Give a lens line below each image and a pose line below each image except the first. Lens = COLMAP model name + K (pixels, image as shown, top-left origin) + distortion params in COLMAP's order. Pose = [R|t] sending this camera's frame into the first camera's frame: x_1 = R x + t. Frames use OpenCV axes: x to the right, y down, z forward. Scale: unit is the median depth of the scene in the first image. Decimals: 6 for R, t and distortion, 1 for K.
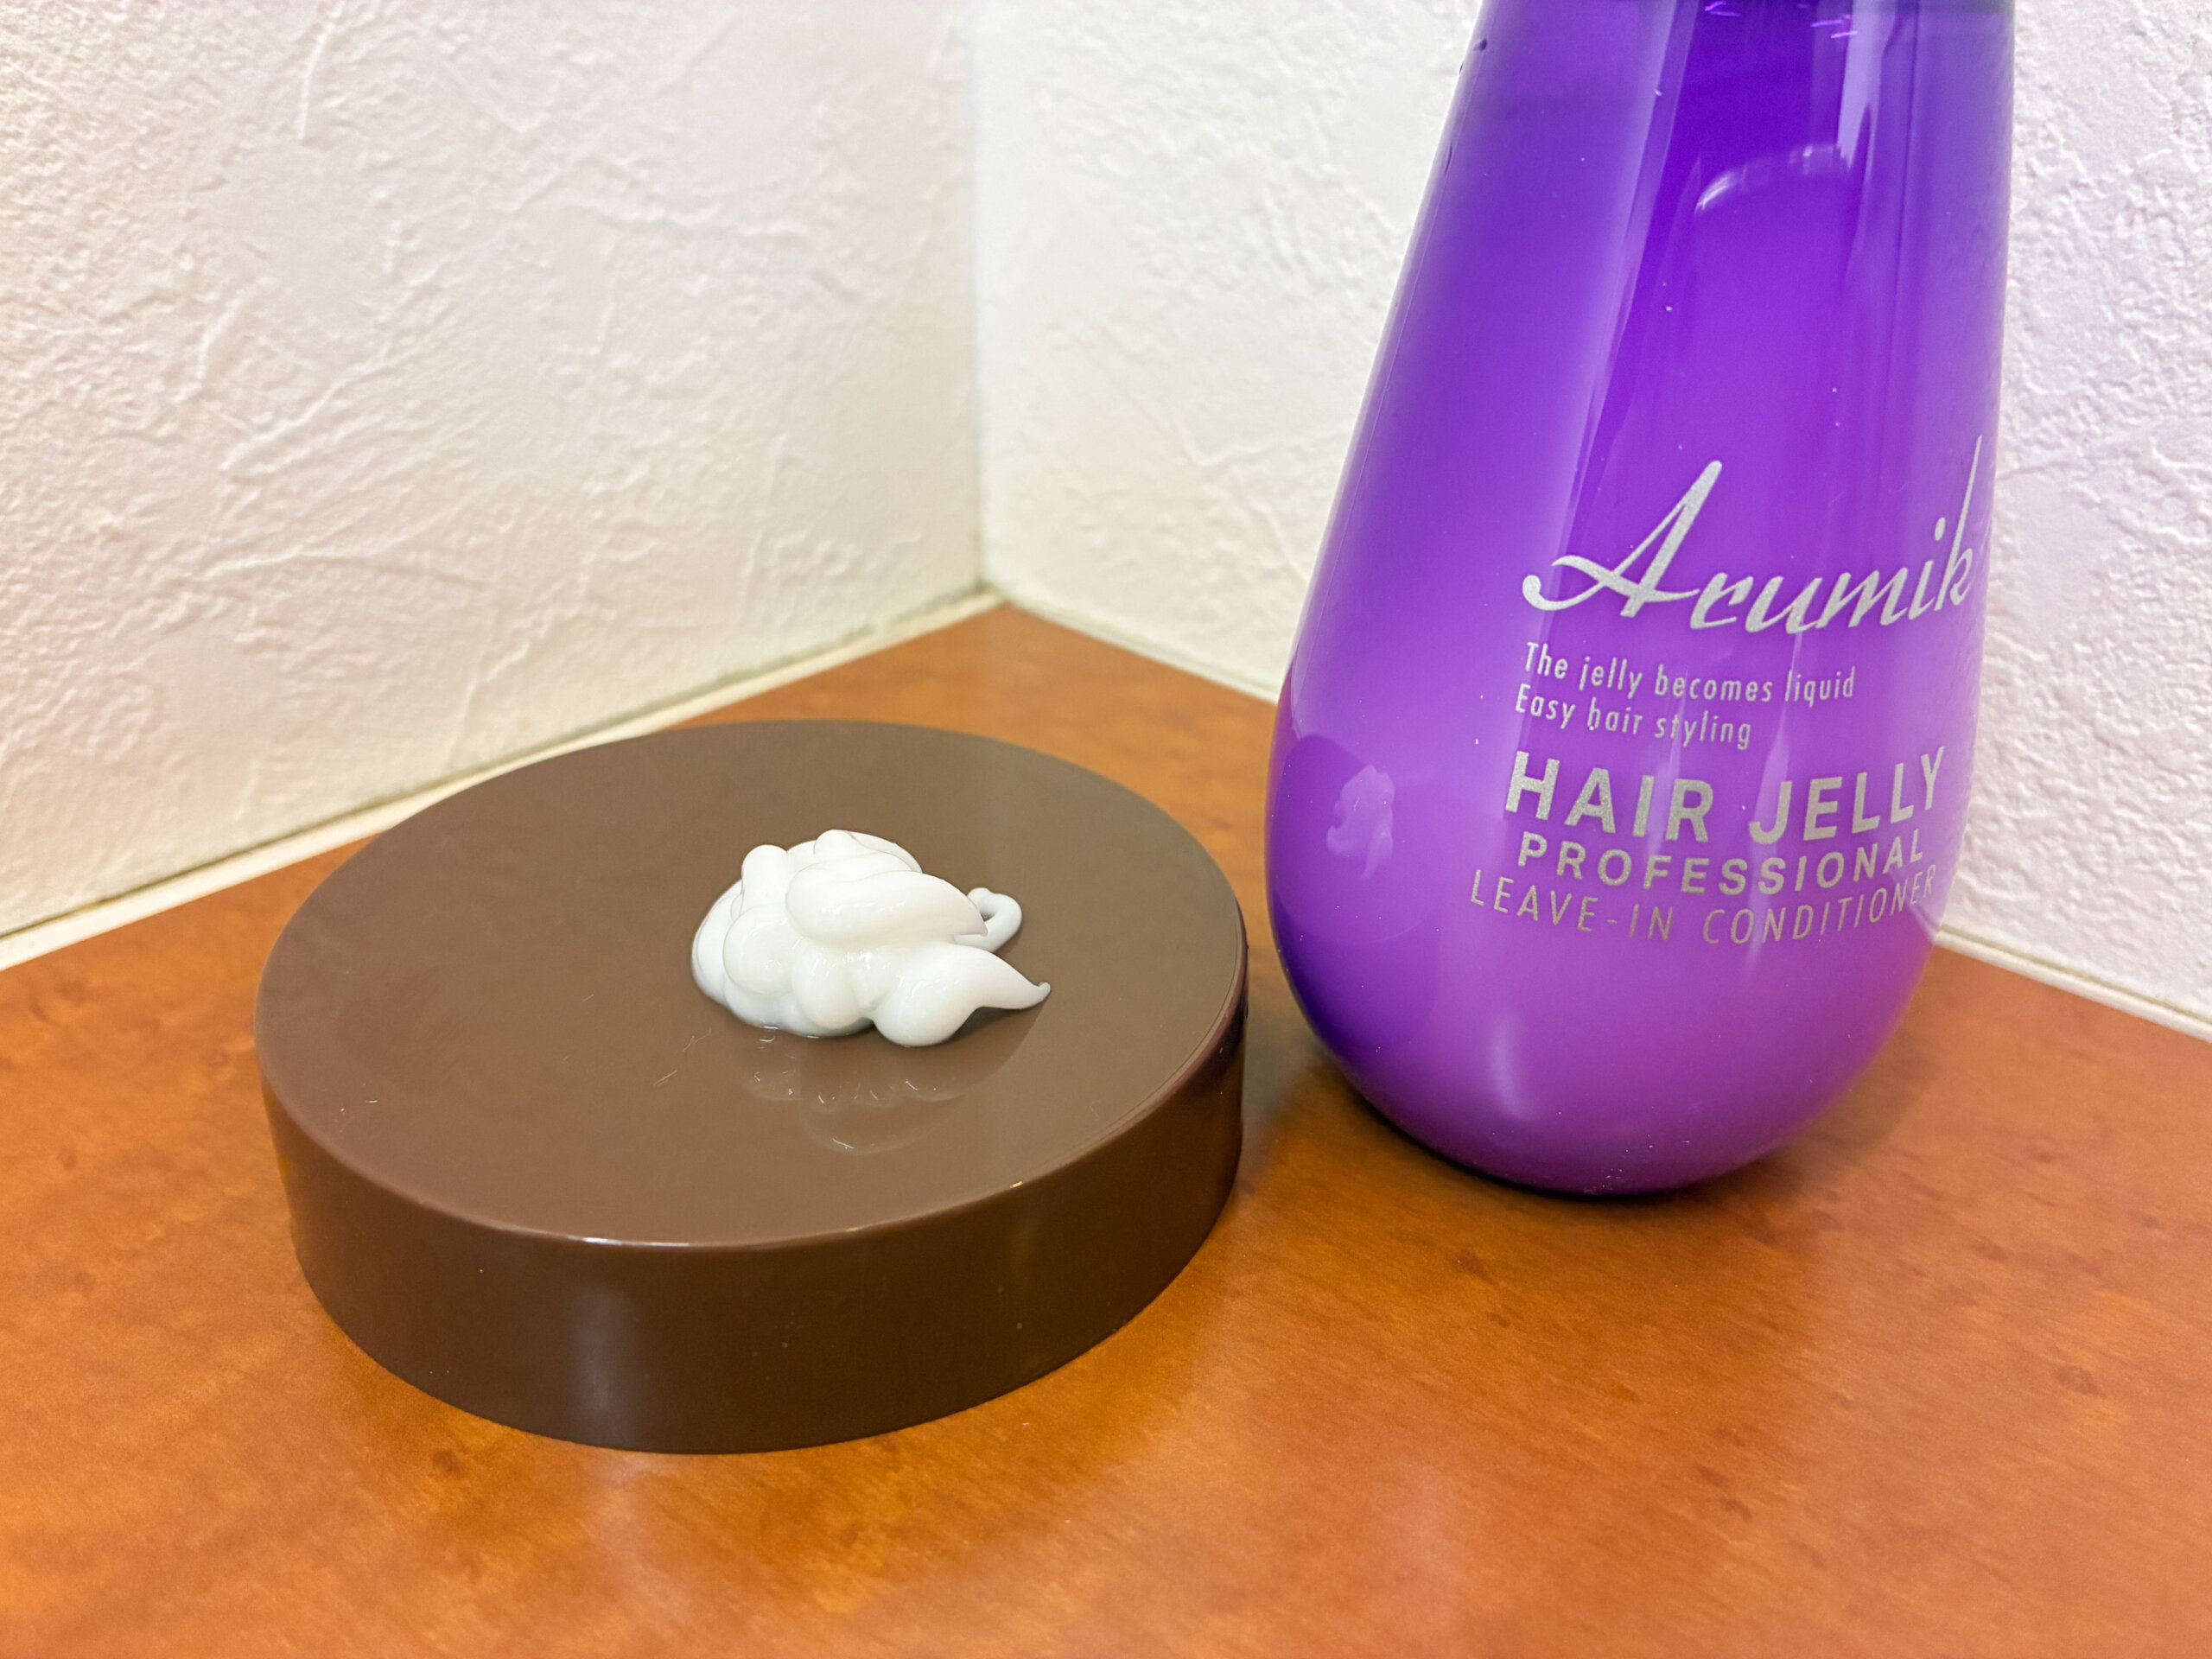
lens RADIAL K [[1763.7, 0, 1110.4], [0, 1763.7, 807.3], [0, 0, 1]] dist [0.031720, -0.053182]
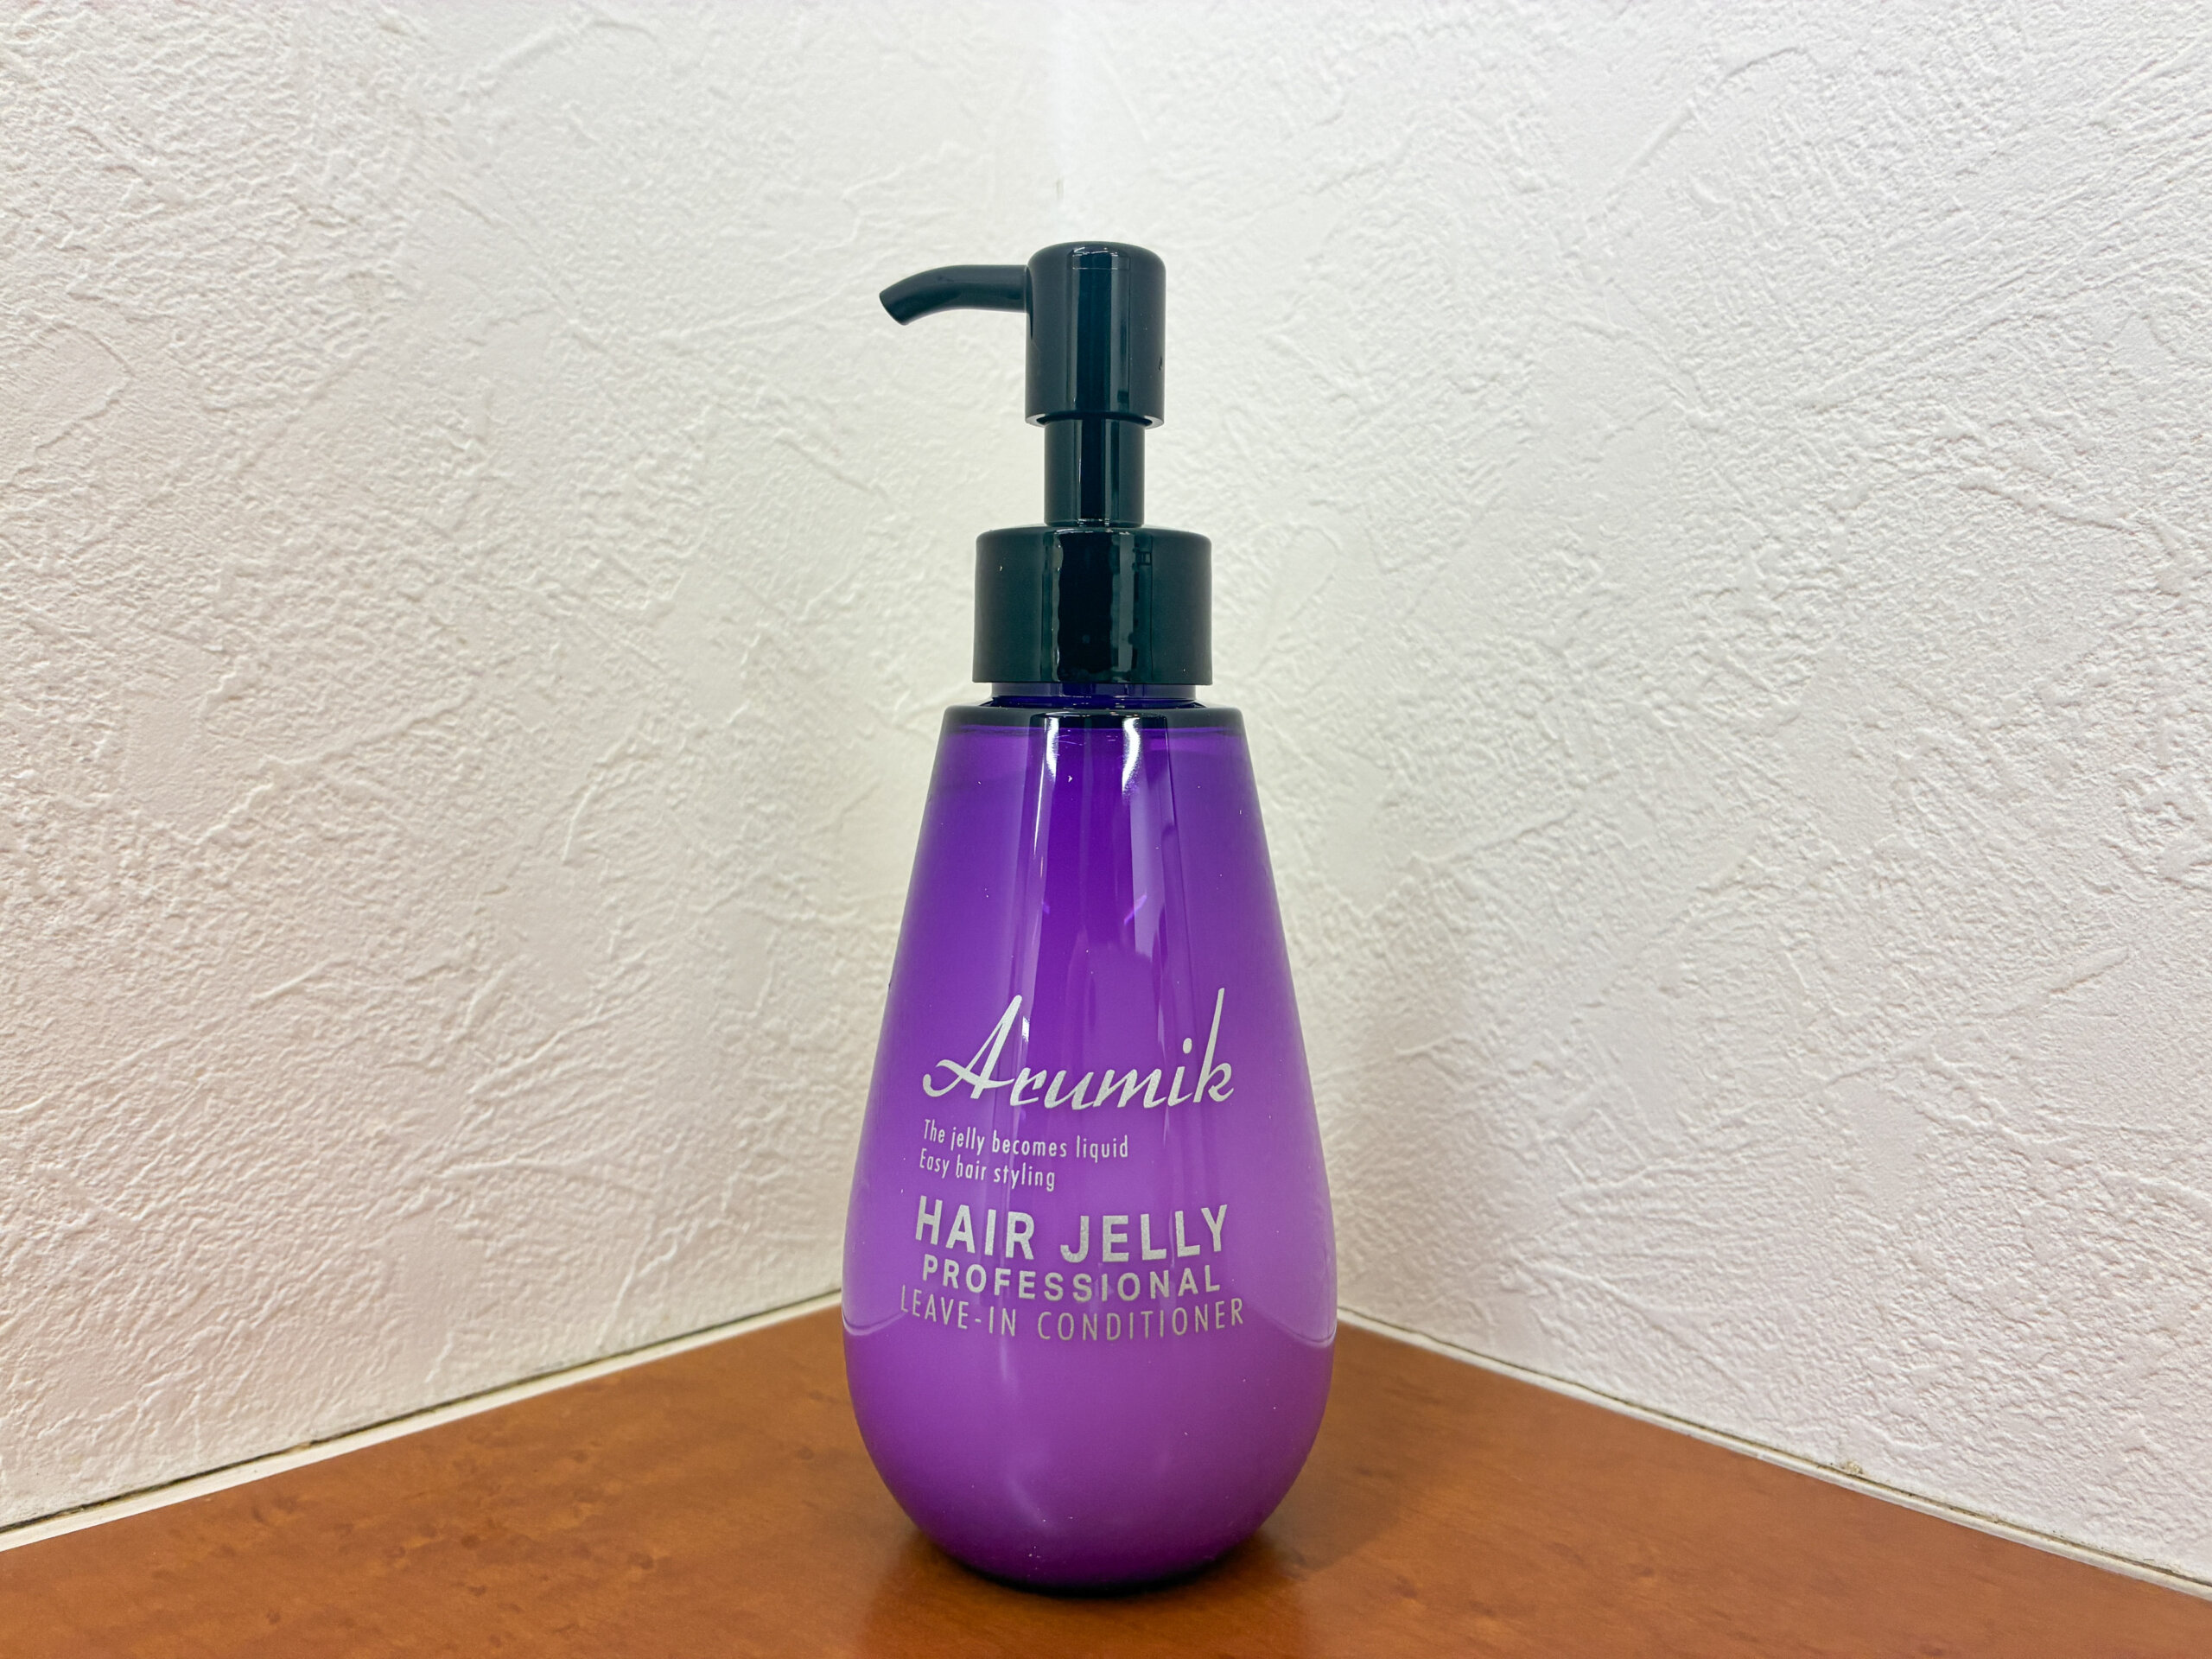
lens RADIAL K [[1737.8, 0, 1112.8], [0, 1737.8, 805.9], [0, 0, 1]] dist [0.015262, -0.010742]
pose [[0.997392, -0.019459, -0.069498, 0.077212], [-0.010634, 0.912827, -0.408207, 0.144661], [0.071383, 0.407882, 0.910240, -0.249068]]
